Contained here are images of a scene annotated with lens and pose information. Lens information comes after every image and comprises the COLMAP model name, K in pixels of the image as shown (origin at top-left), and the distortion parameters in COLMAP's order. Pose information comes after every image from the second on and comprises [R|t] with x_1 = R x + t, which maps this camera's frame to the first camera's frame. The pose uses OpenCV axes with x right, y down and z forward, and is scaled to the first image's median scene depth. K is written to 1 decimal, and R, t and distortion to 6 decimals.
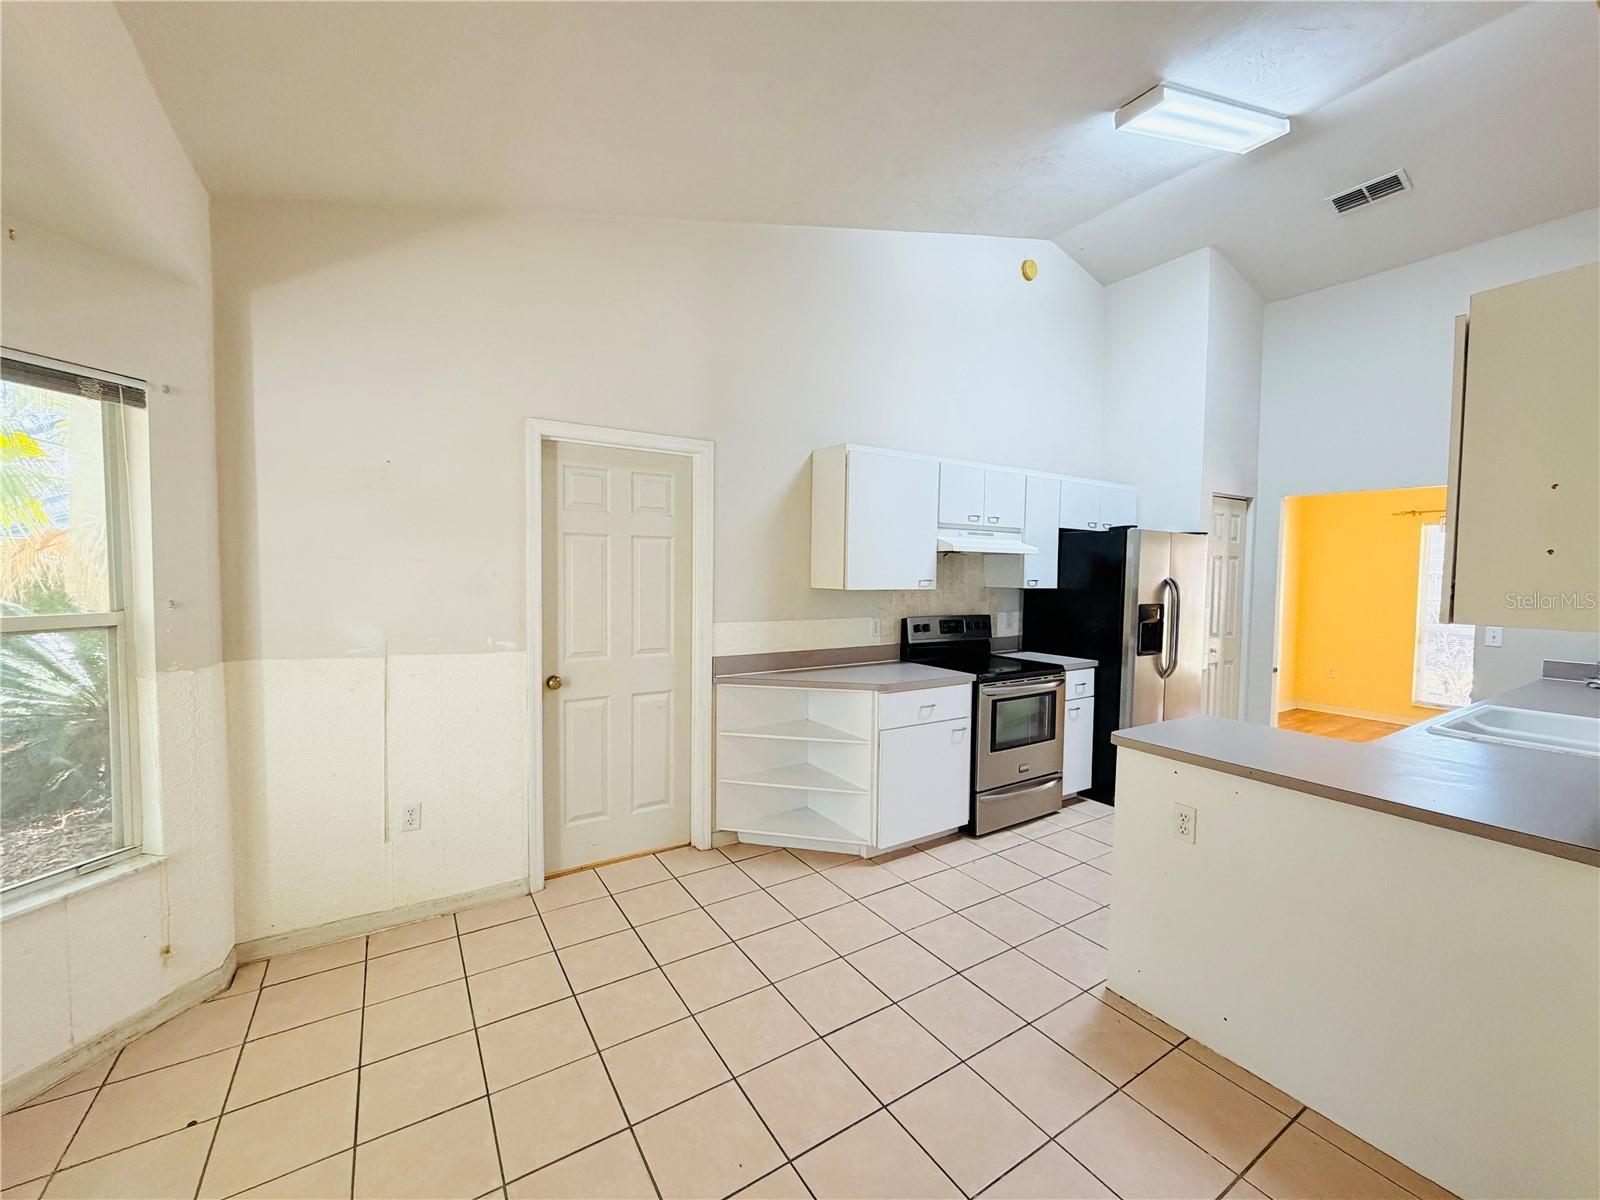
lens RADIAL K [[639.9, 0, 794.8], [0, 639.9, 599.9], [0, 0, 1]] dist [0.000879, 0.000294]
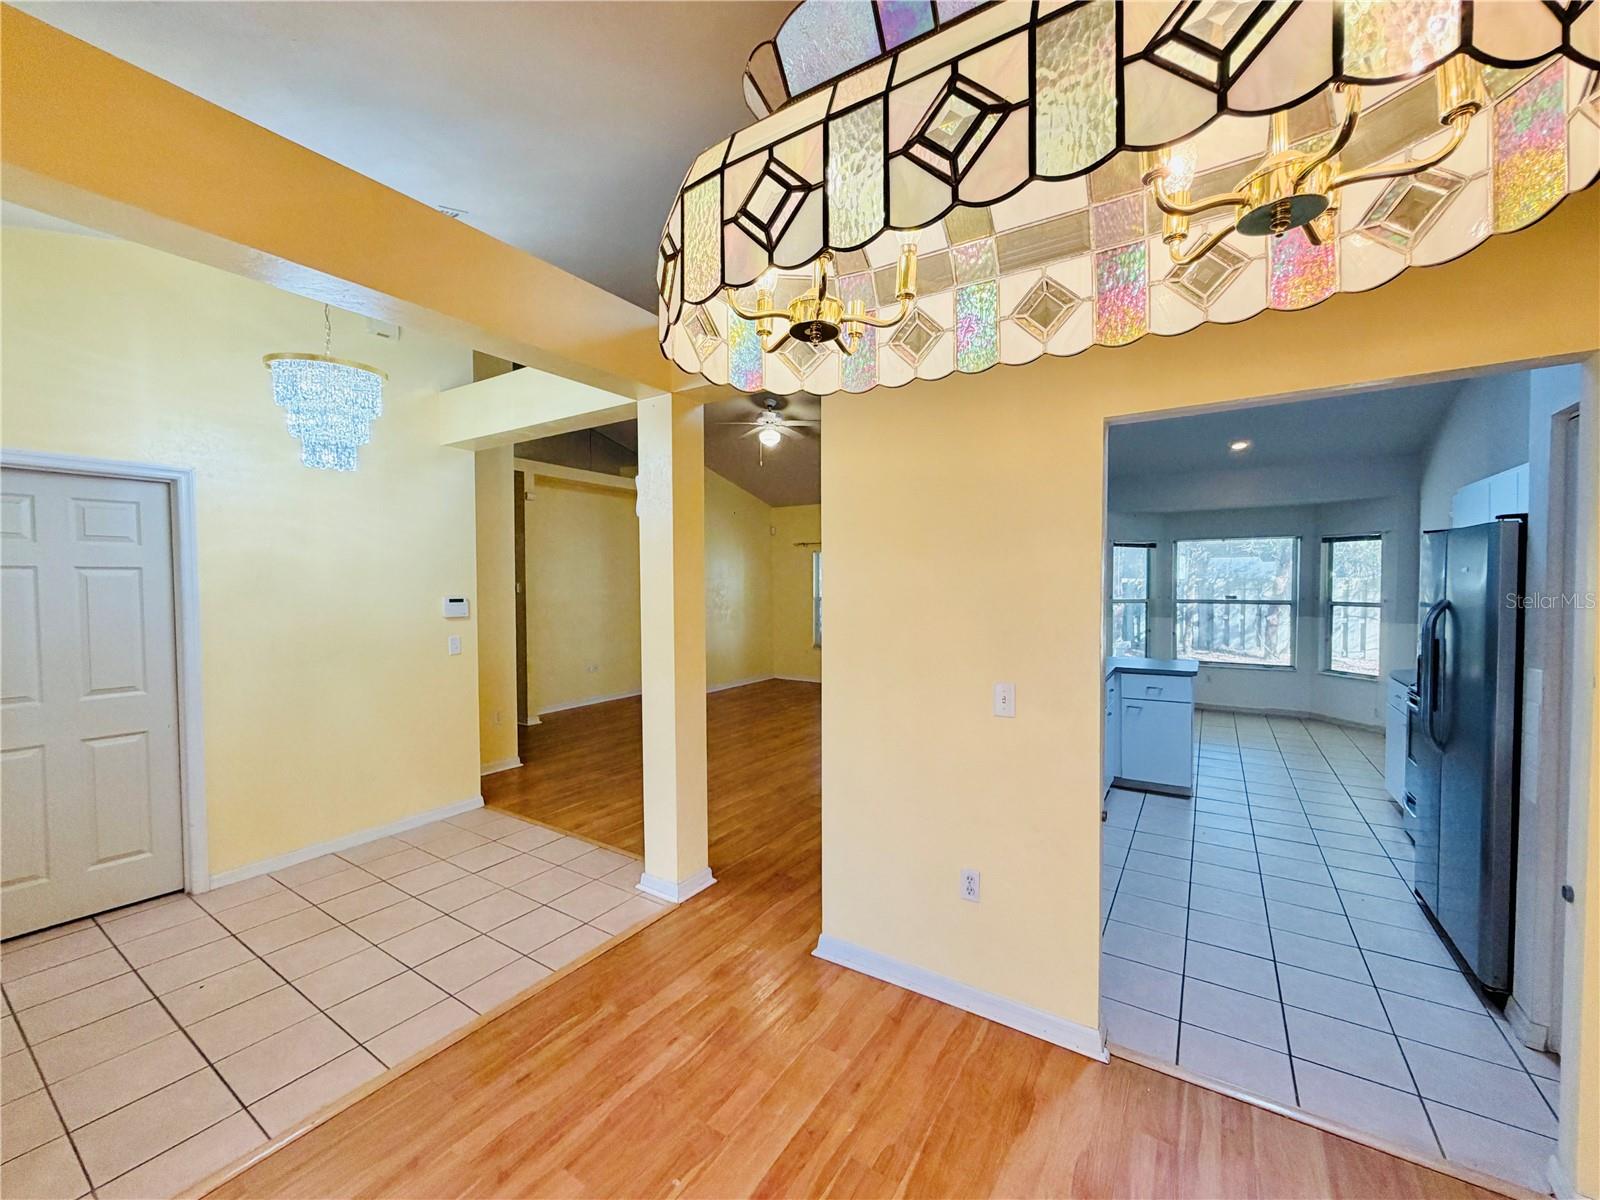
lens RADIAL K [[639.9, 0, 794.8], [0, 639.9, 599.9], [0, 0, 1]] dist [0.000879, 0.000294]
pose [[-0.909068, 0.002106, -0.416641, 1.845315], [-0.026341, 0.997696, 0.062516, -0.073184], [0.415813, 0.067806, -0.906919, 1.657944]]
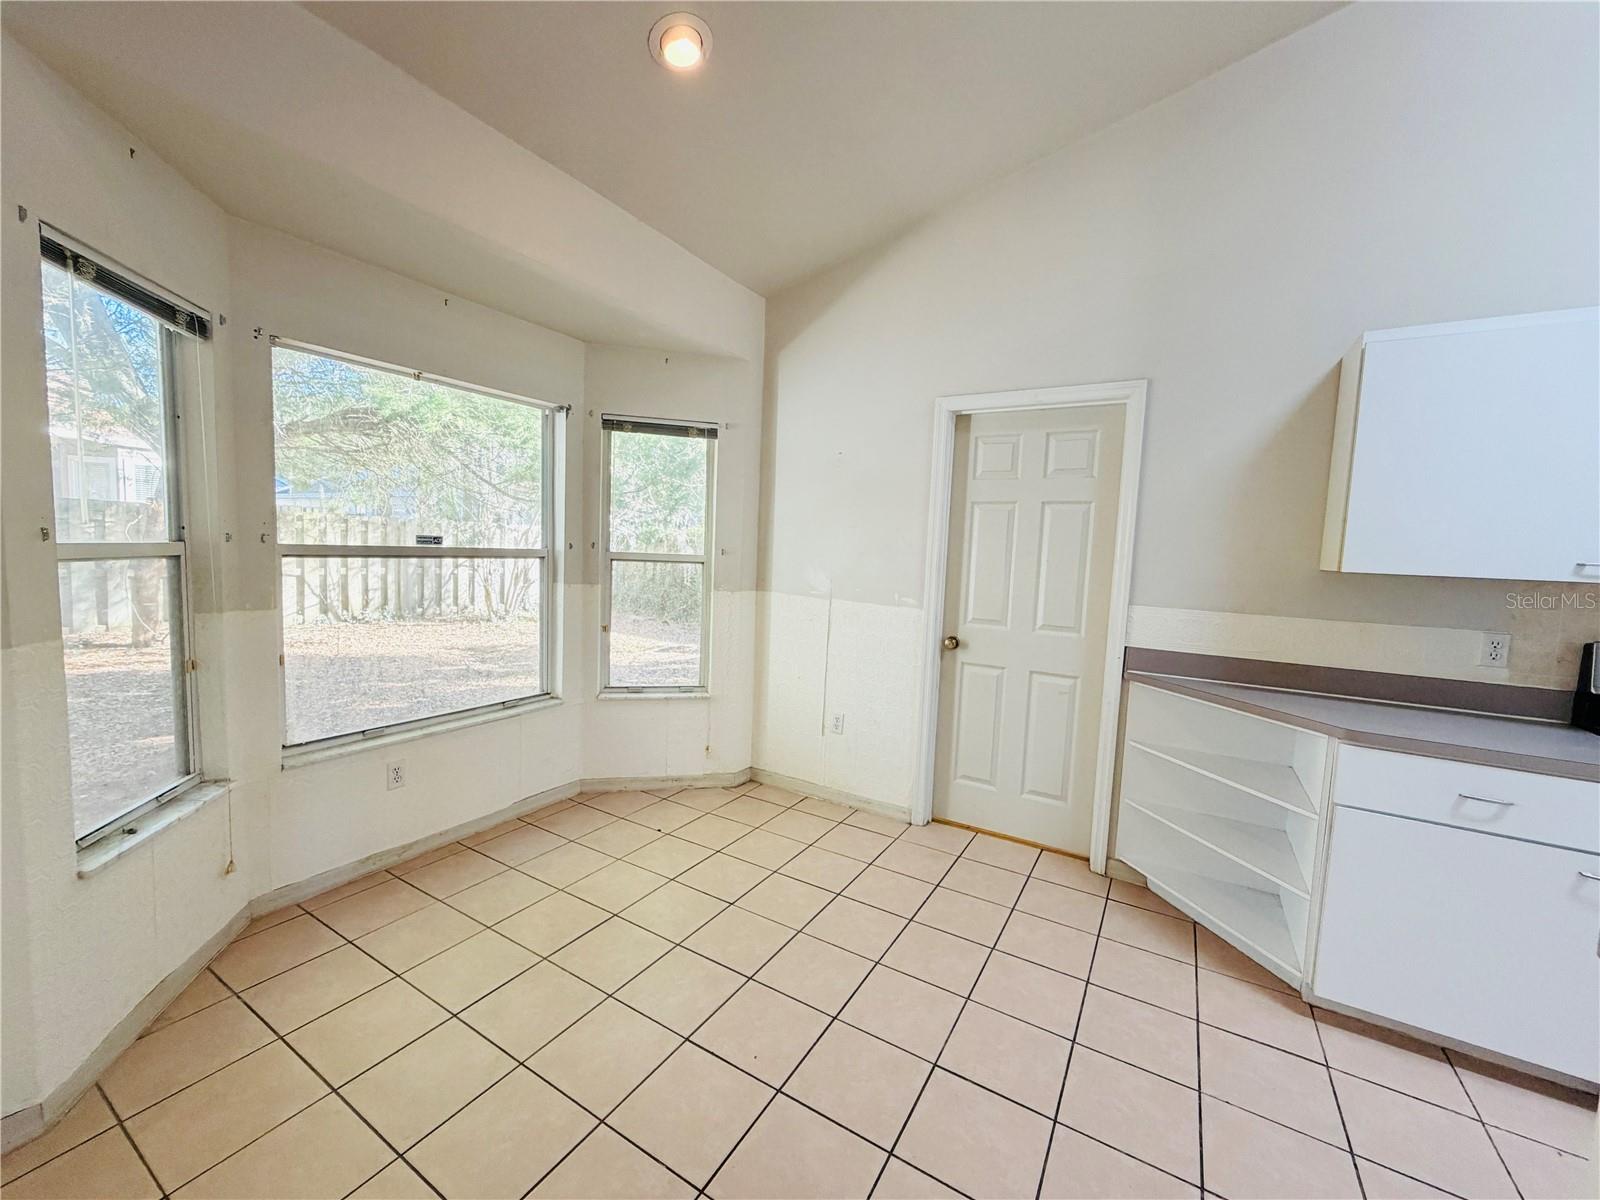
lens RADIAL K [[639.9, 0, 794.8], [0, 639.9, 599.9], [0, 0, 1]] dist [0.000879, 0.000294]
pose [[0.442011, 0.080638, -0.893378, 0.417056], [-0.075303, 0.995771, 0.052622, 0.019159], [0.893843, 0.044015, 0.446215, 0.259873]]
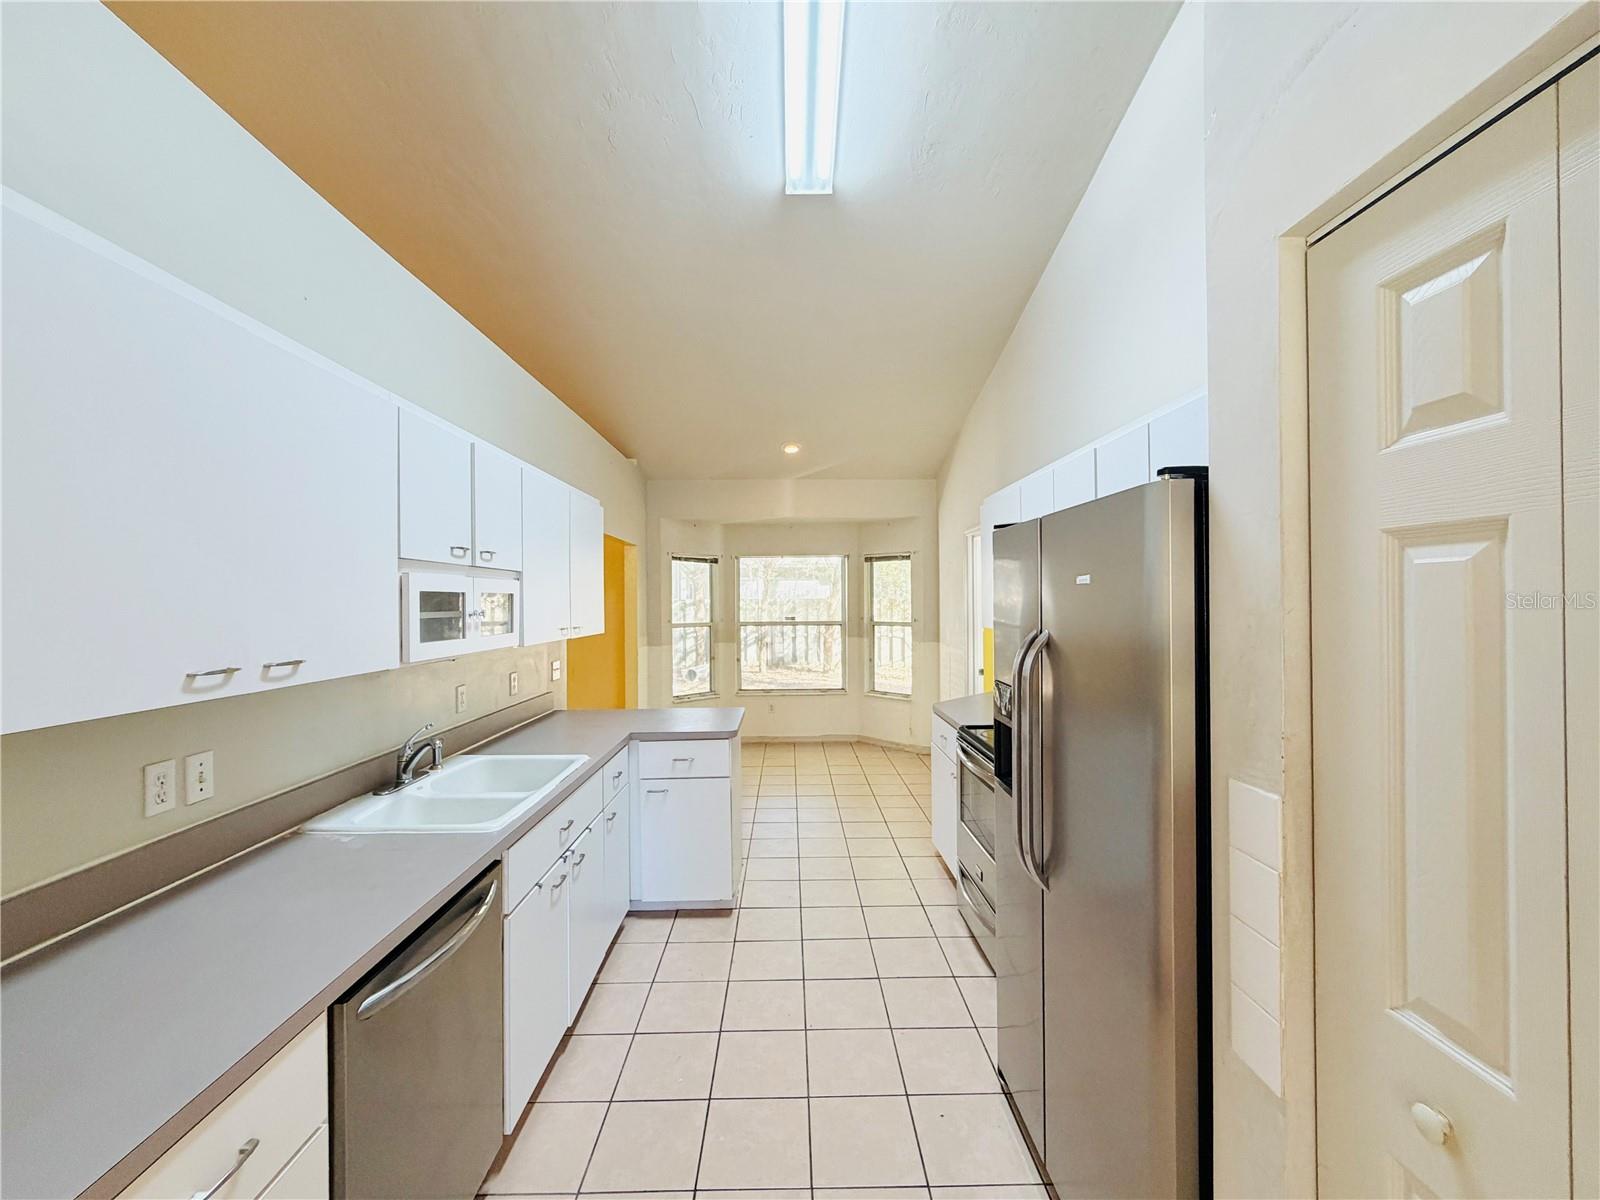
lens RADIAL K [[639.9, 0, 794.8], [0, 639.9, 599.9], [0, 0, 1]] dist [0.000879, 0.000294]
pose [[-0.526240, -0.010448, -0.850272, 1.264744], [-0.037690, 0.999228, 0.011048, -0.066614], [0.849500, 0.037861, -0.526228, 1.355376]]
